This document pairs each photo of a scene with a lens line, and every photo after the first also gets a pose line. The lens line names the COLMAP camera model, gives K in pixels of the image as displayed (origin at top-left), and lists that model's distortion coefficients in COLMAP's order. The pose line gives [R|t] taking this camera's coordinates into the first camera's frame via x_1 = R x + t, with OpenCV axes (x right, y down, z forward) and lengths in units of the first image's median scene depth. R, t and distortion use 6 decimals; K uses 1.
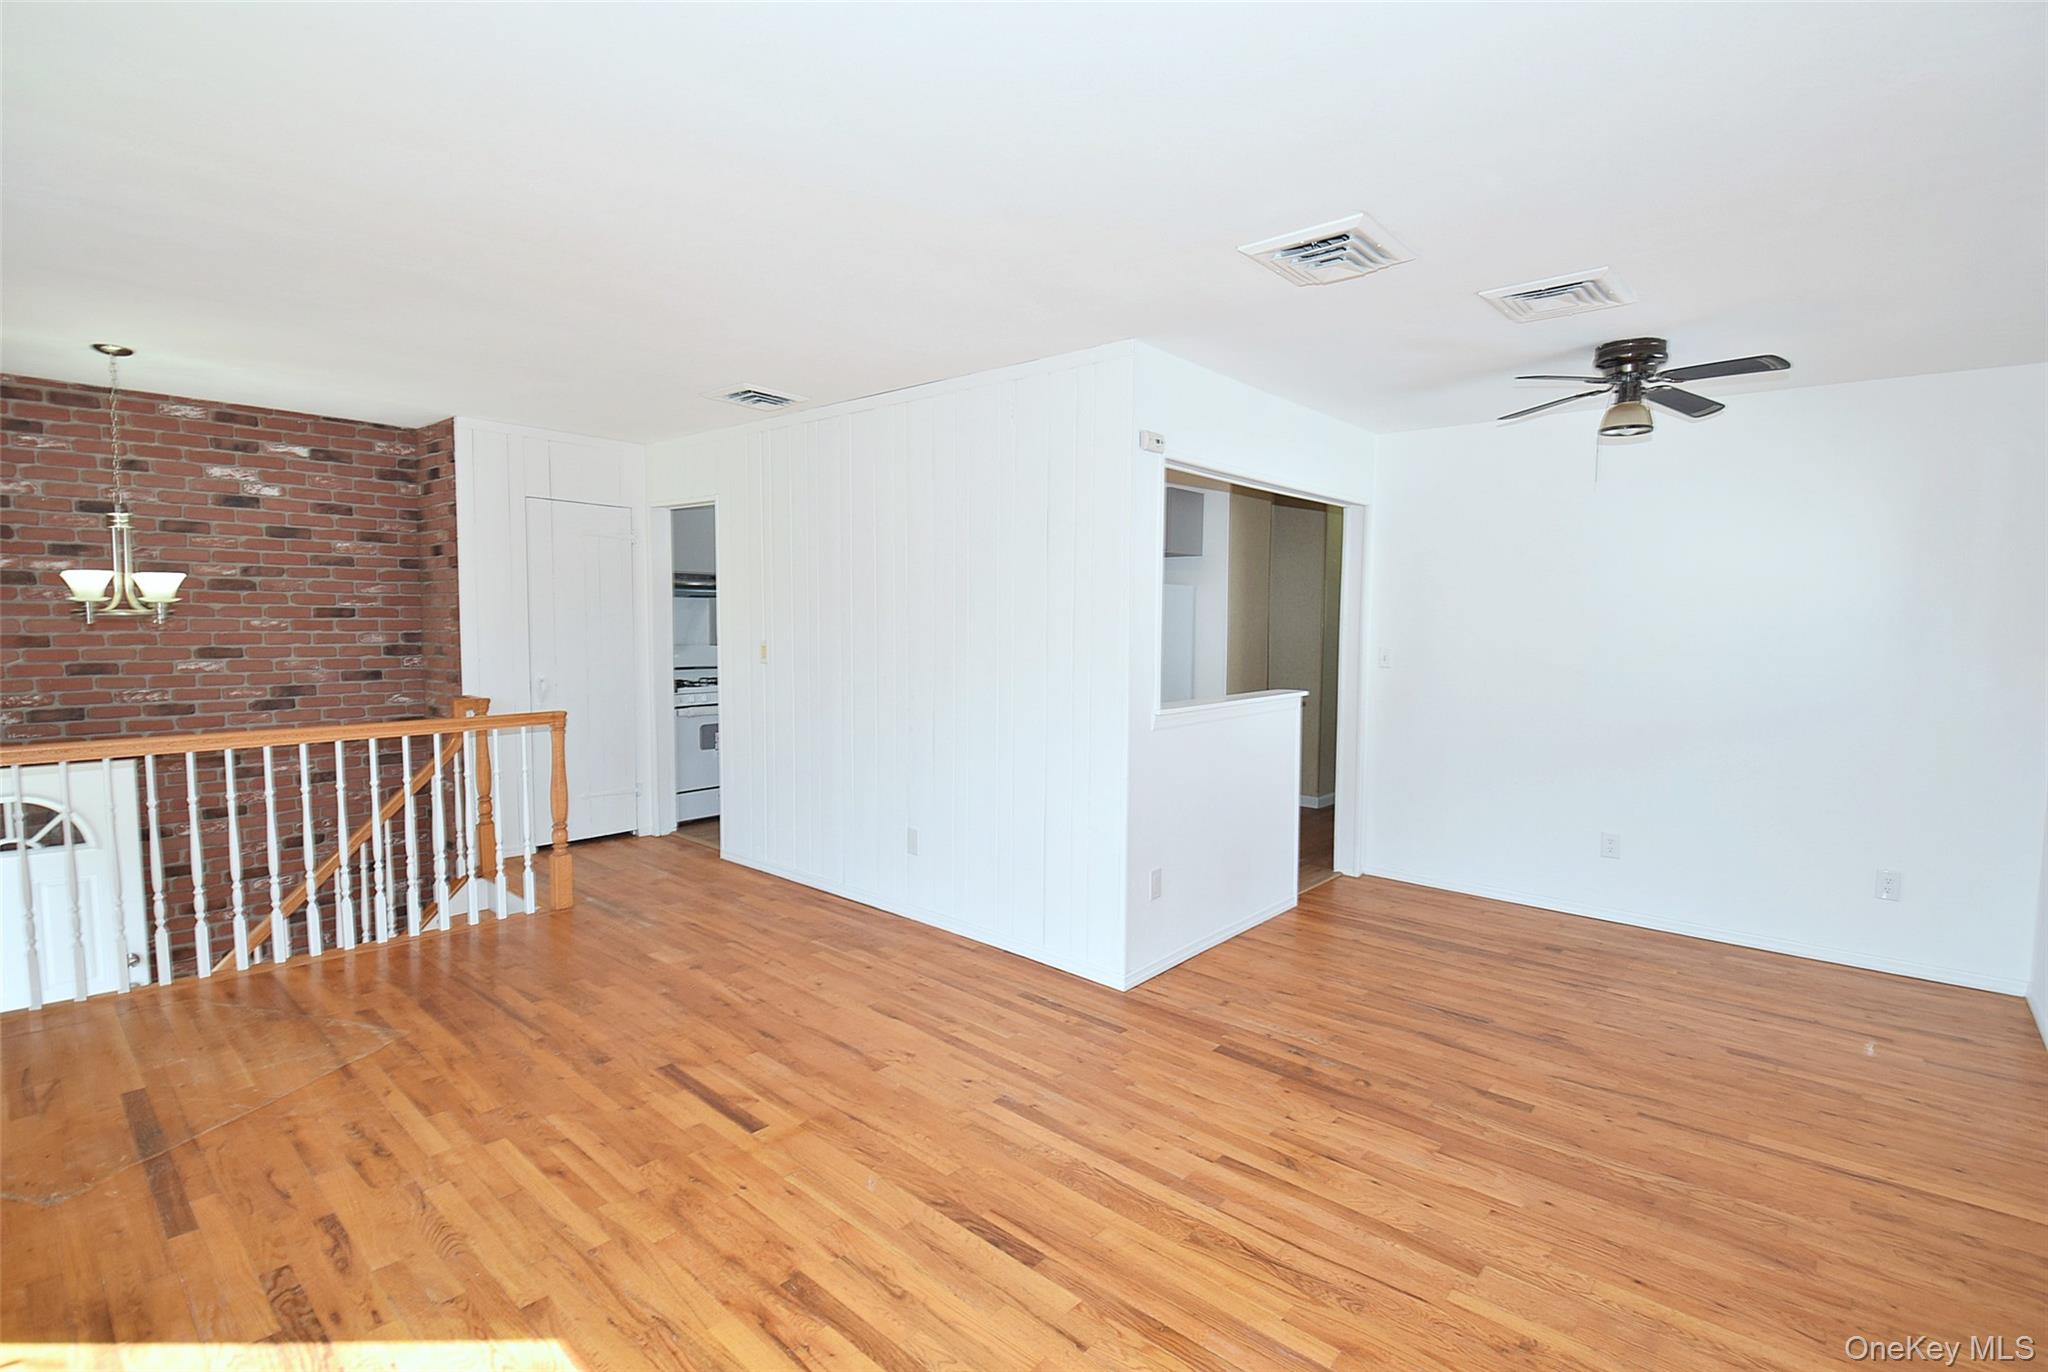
lens RADIAL K [[952.8, 0, 1035.1], [0, 952.8, 676.1], [0, 0, 1]] dist [-0.027331, -0.002863]
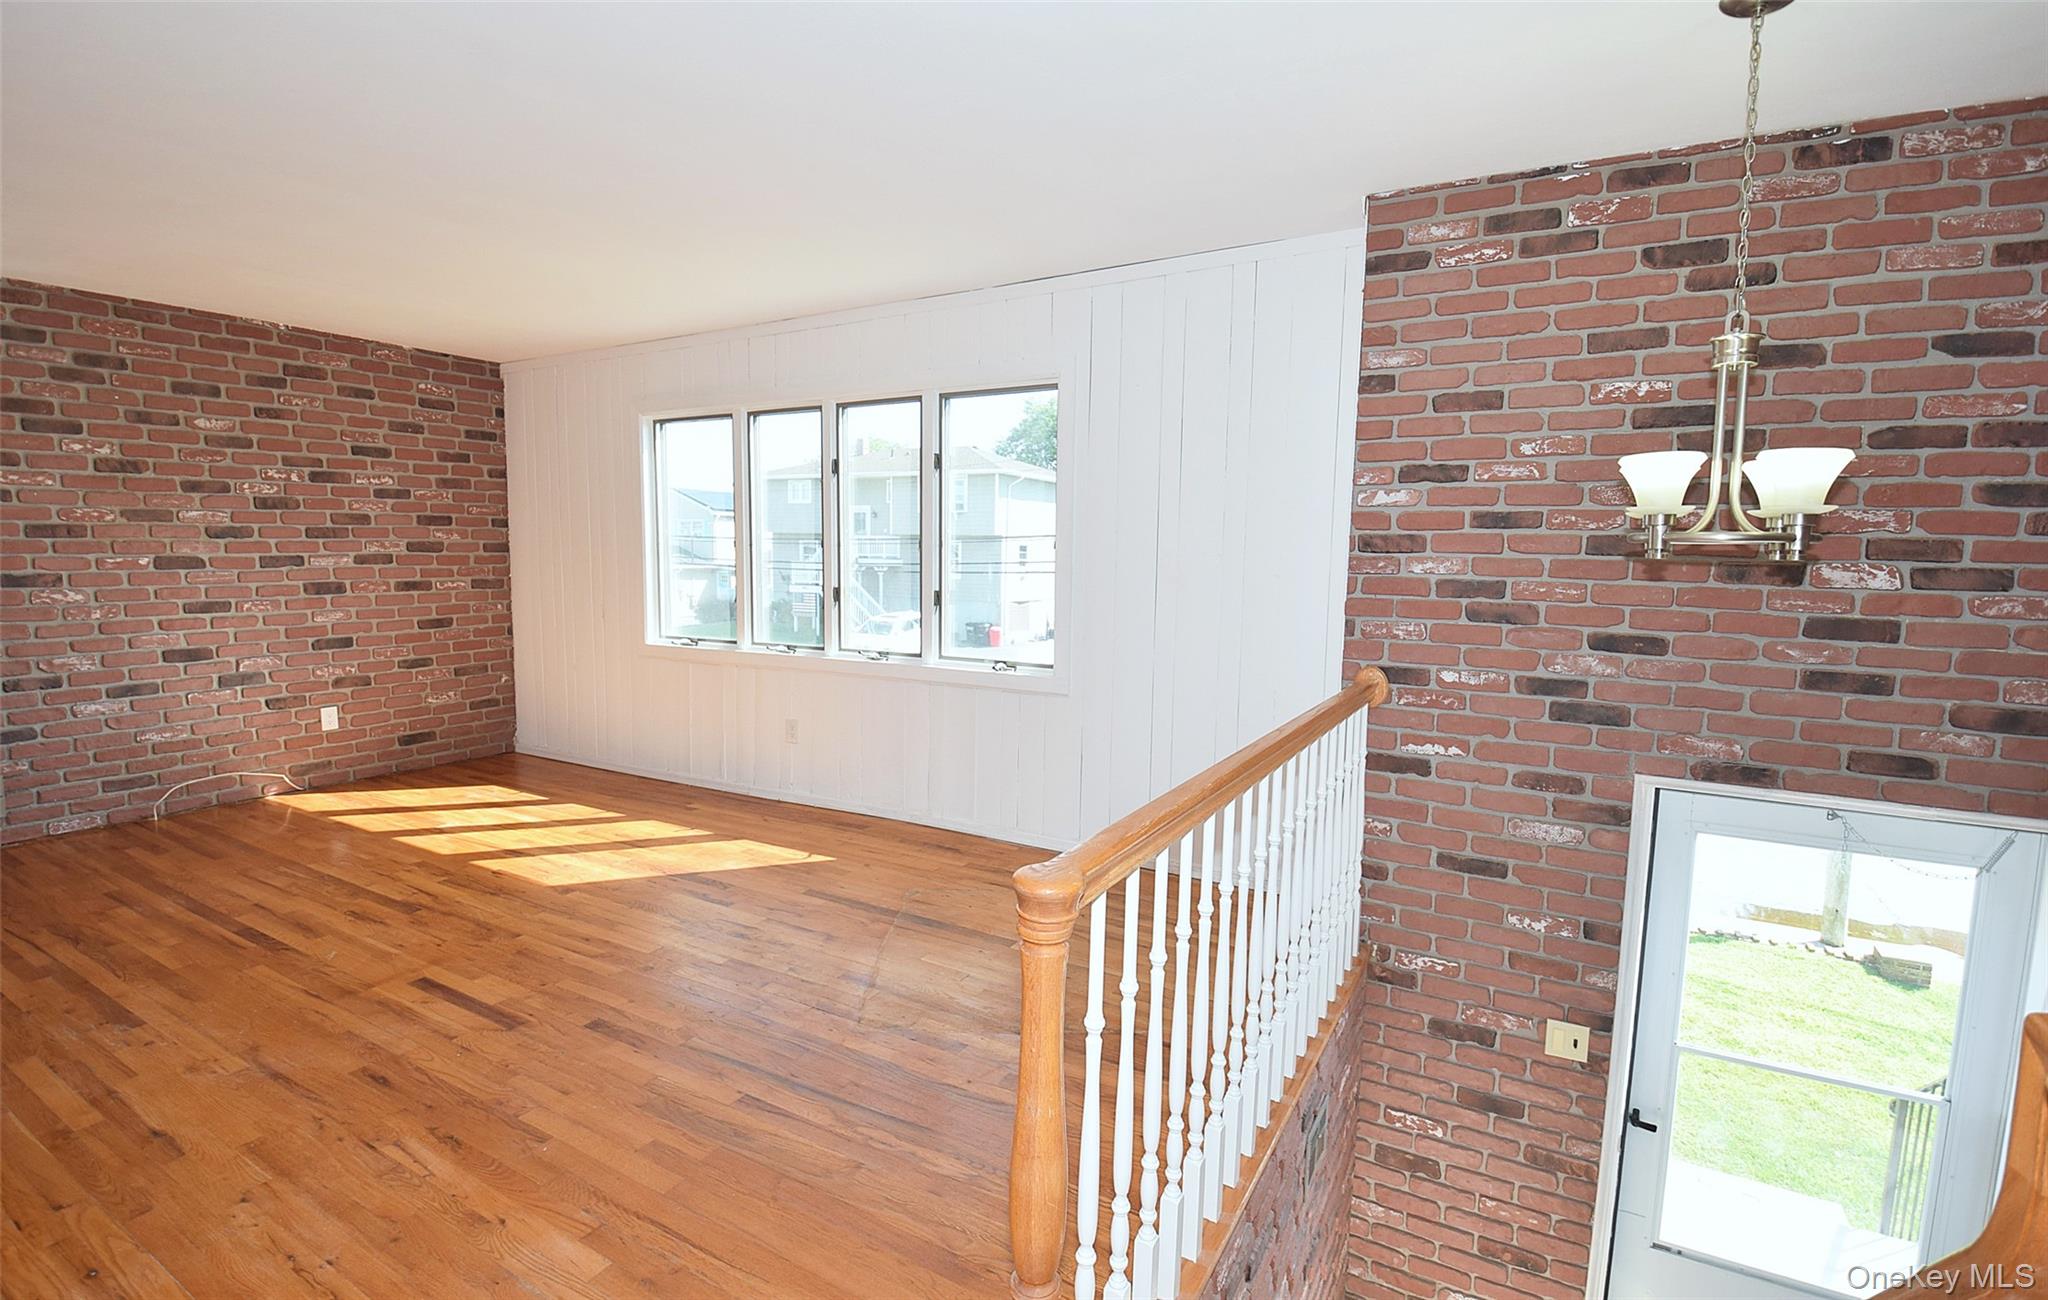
lens RADIAL K [[973.0, 0, 1033.0], [0, 973.0, 658.7], [0, 0, 1]] dist [-0.015169, -0.007192]
pose [[-0.981690, -0.005402, -0.190407, -0.549767], [-0.039397, 0.983742, 0.175210, -0.084257], [0.186365, 0.179504, -0.965943, 1.512384]]
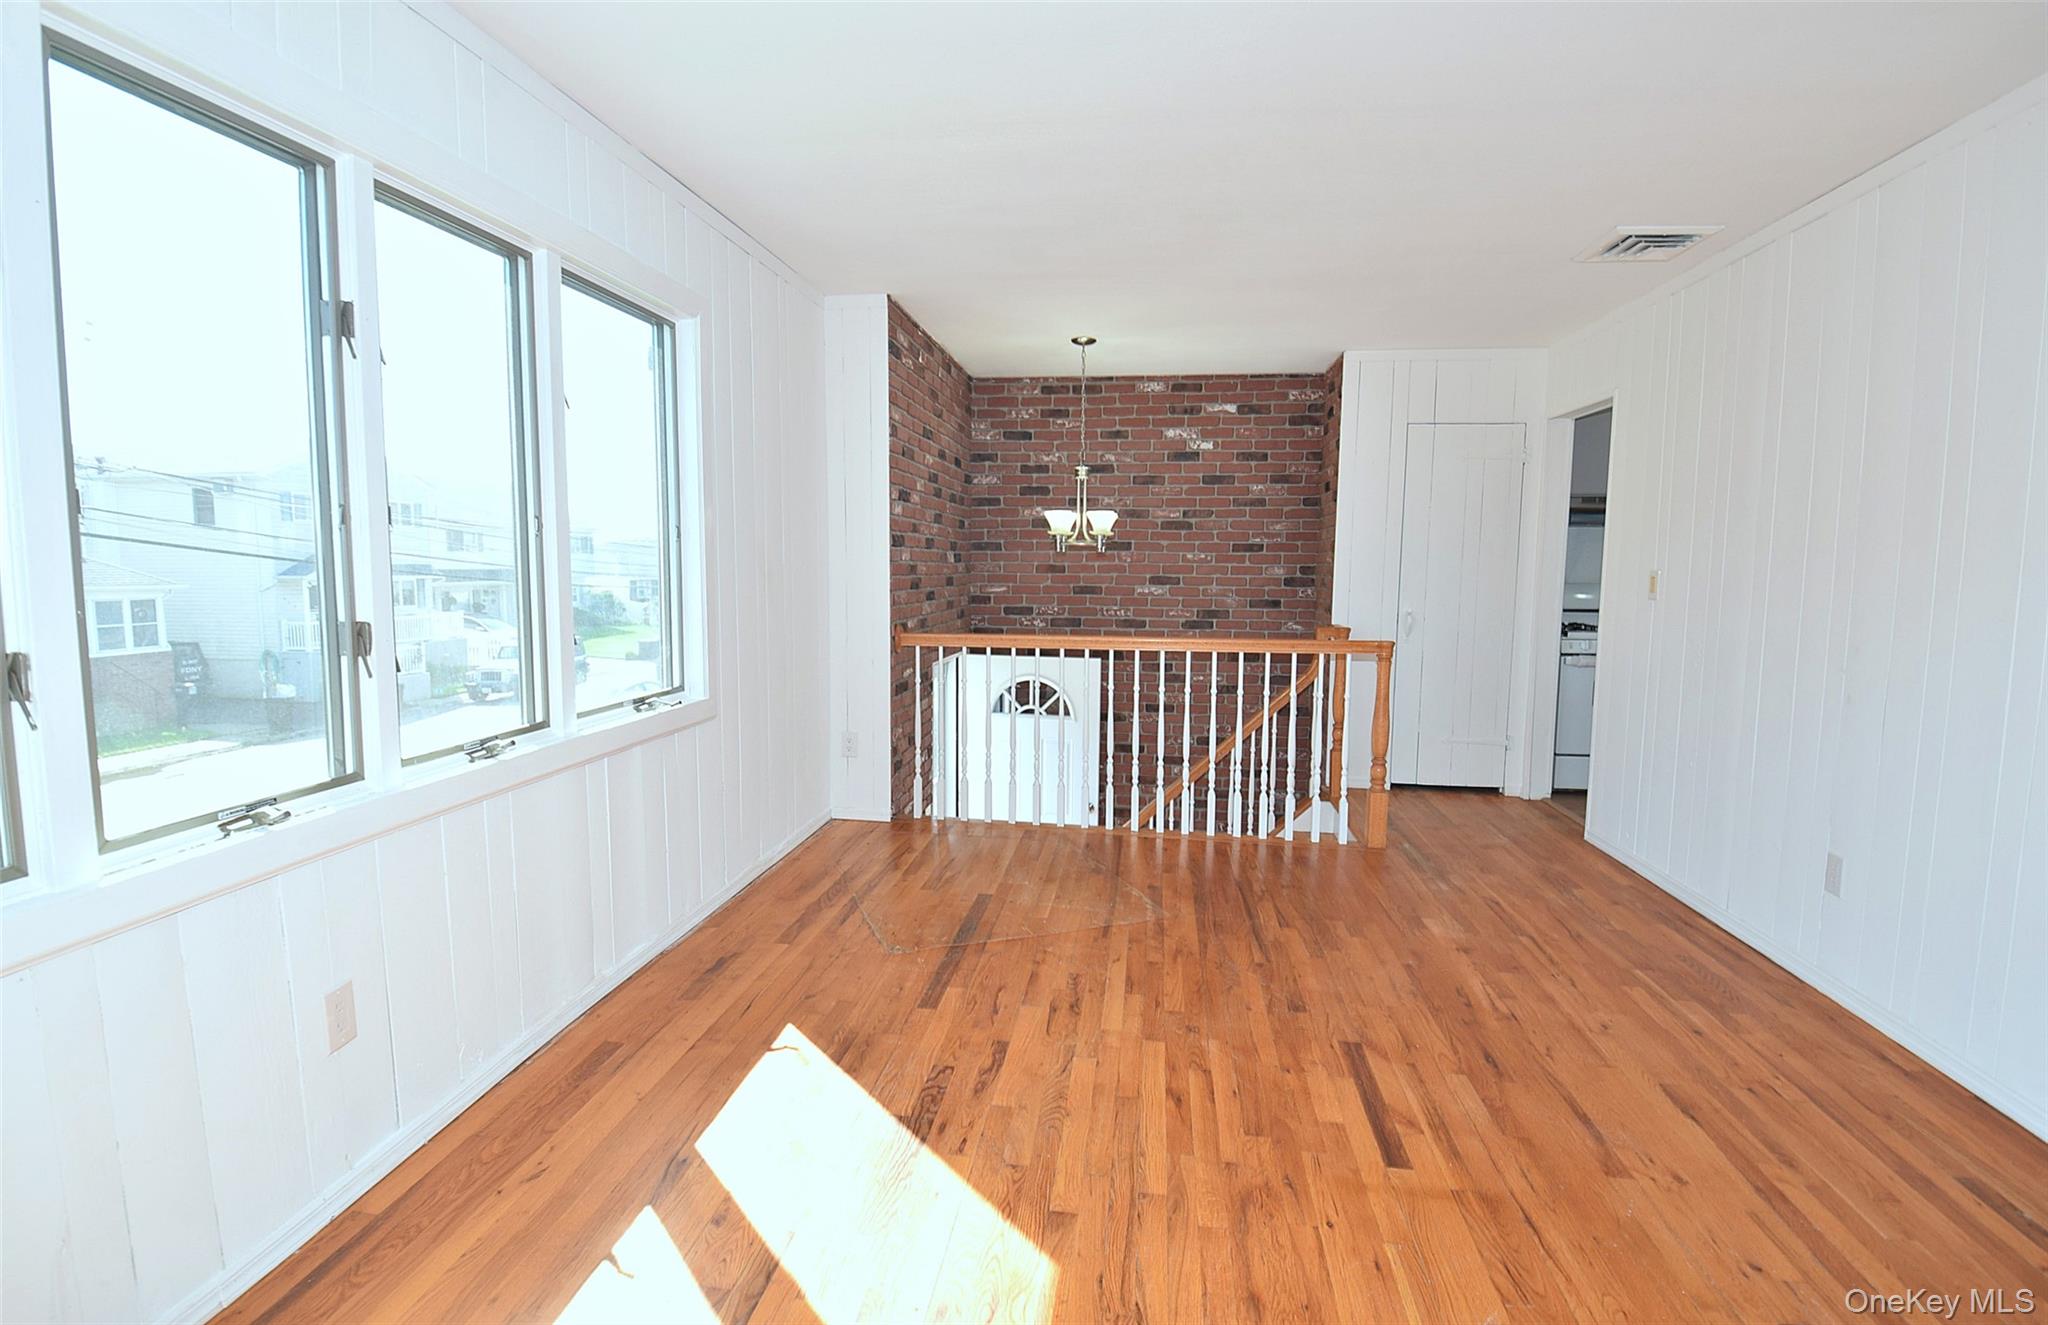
lens RADIAL K [[936.4, 0, 1028.6], [0, 936.4, 660.1], [0, 0, 1]] dist [-0.012654, -0.007338]
pose [[0.545891, 0.081840, -0.833850, 0.103664], [-0.057151, 0.996537, 0.060393, 0.022569], [0.835905, 0.014687, 0.548678, 0.219956]]
